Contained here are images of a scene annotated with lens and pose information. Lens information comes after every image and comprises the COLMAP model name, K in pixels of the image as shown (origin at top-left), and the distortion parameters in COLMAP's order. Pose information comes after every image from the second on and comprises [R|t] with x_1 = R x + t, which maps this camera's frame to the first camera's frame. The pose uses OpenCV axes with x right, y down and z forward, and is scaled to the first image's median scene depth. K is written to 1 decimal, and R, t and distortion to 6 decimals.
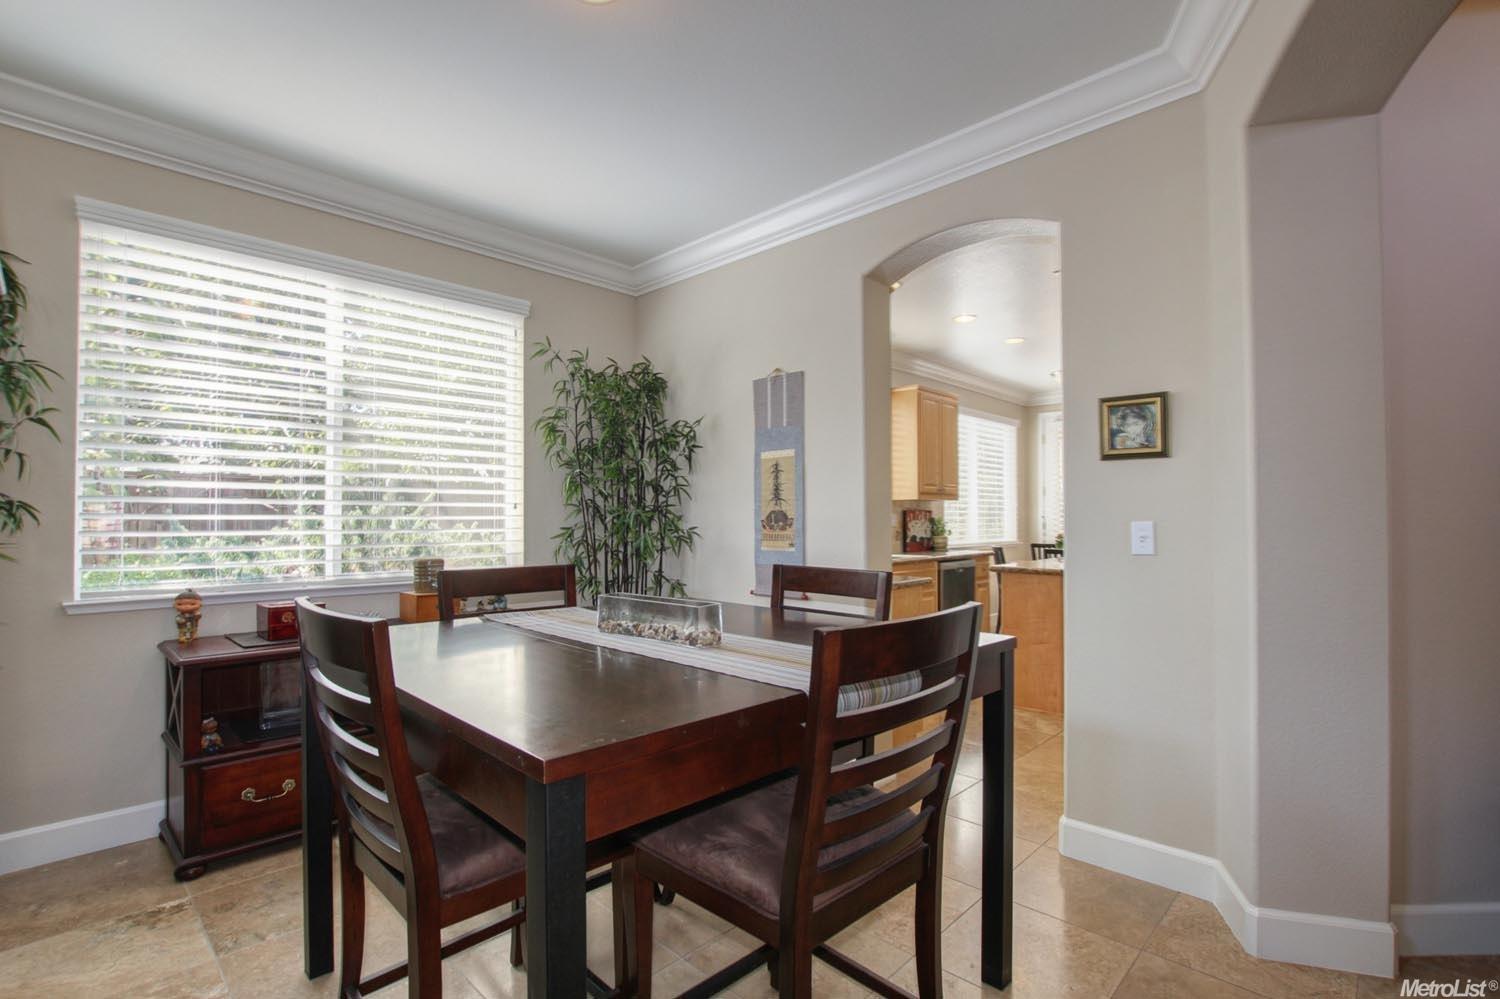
lens RADIAL K [[698.1, 0, 752.7], [0, 698.1, 500.3], [0, 0, 1]] dist [-0.019725, 0.001470]
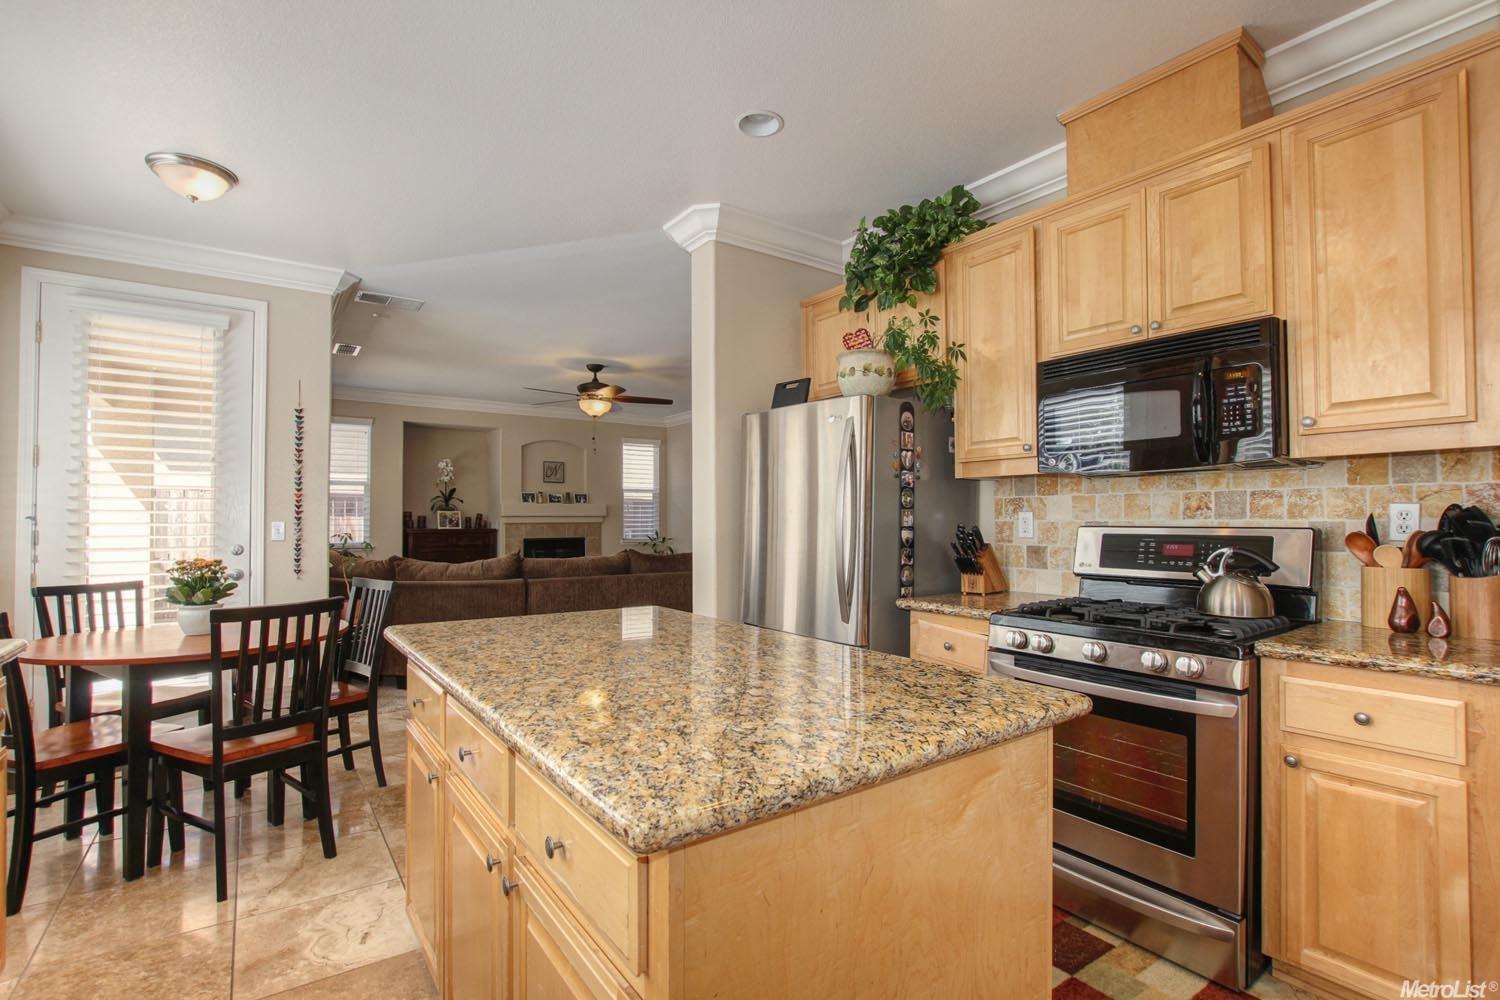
lens RADIAL K [[698.1, 0, 750.9], [0, 698.1, 501.7], [0, 0, 1]] dist [-0.019725, 0.001470]
pose [[0.191193, 0.024919, 0.981236, 0.128548], [-0.021454, 0.999545, -0.021204, 0.017687], [-0.981318, -0.016997, 0.191641, 0.638420]]
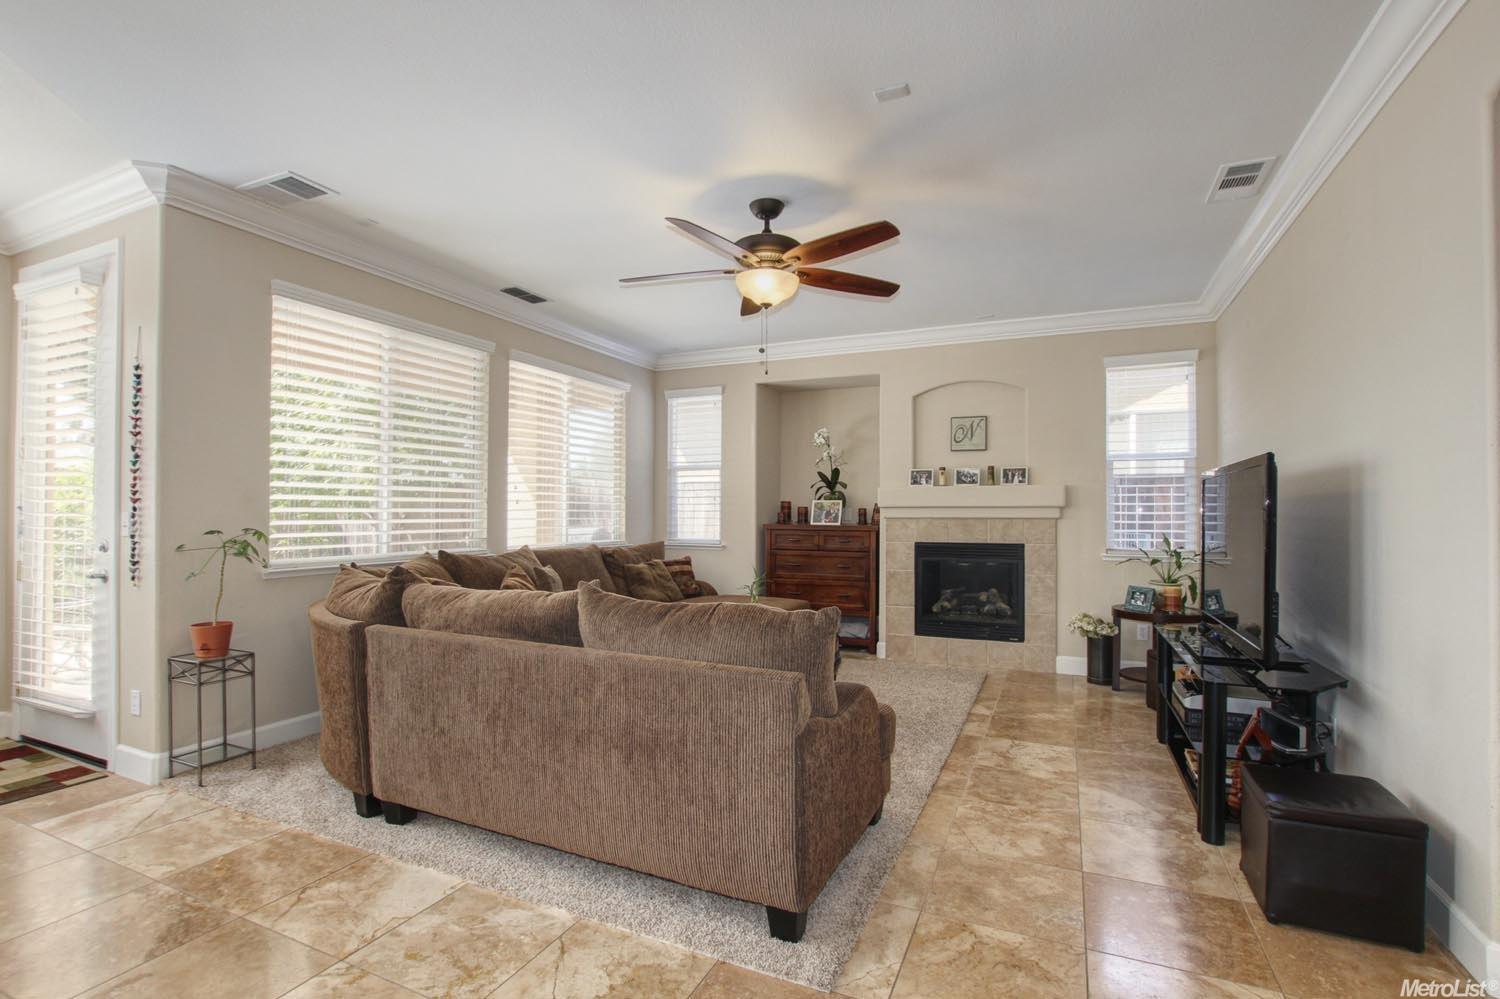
lens RADIAL K [[698.1, 0, 749.2], [0, 698.1, 508.5], [0, 0, 1]] dist [-0.019725, 0.001470]
pose [[0.943258, 0.005250, 0.332020, 0.905044], [-0.010434, 0.999850, 0.013830, 0.018894], [-0.331897, -0.016510, 0.943171, 0.589169]]
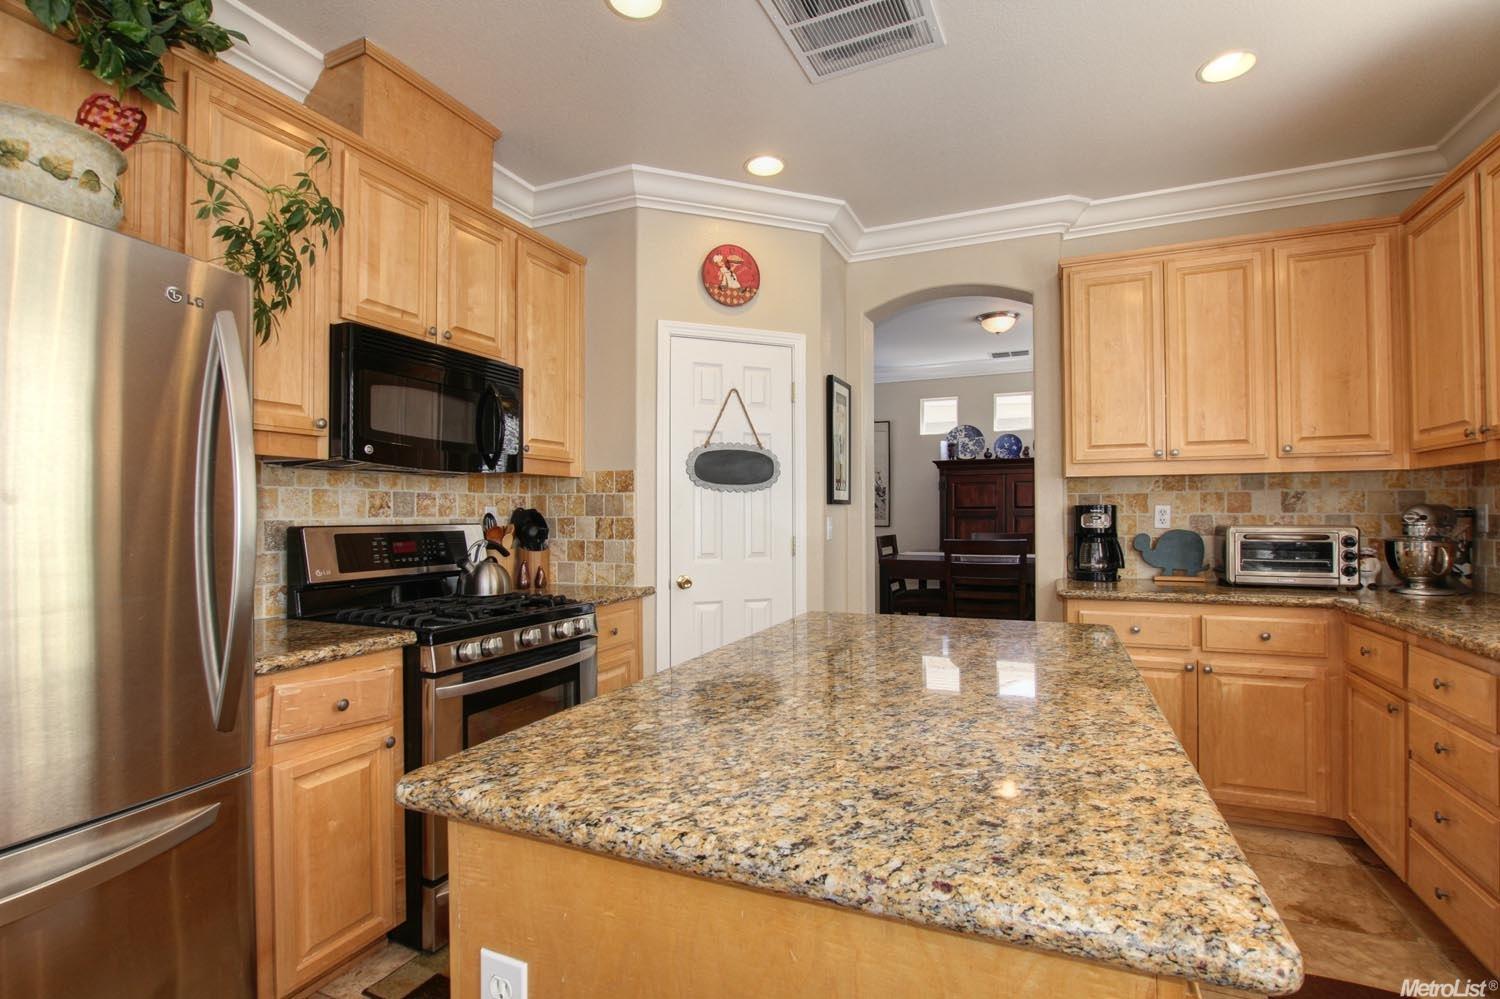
lens RADIAL K [[698.1, 0, 744.5], [0, 698.1, 502.5], [0, 0, 1]] dist [-0.019725, 0.001470]
pose [[-0.941449, -0.001458, -0.337152, 0.471396], [0.012266, 0.999181, -0.038572, 0.022980], [0.336932, -0.040450, -0.940660, 0.899902]]
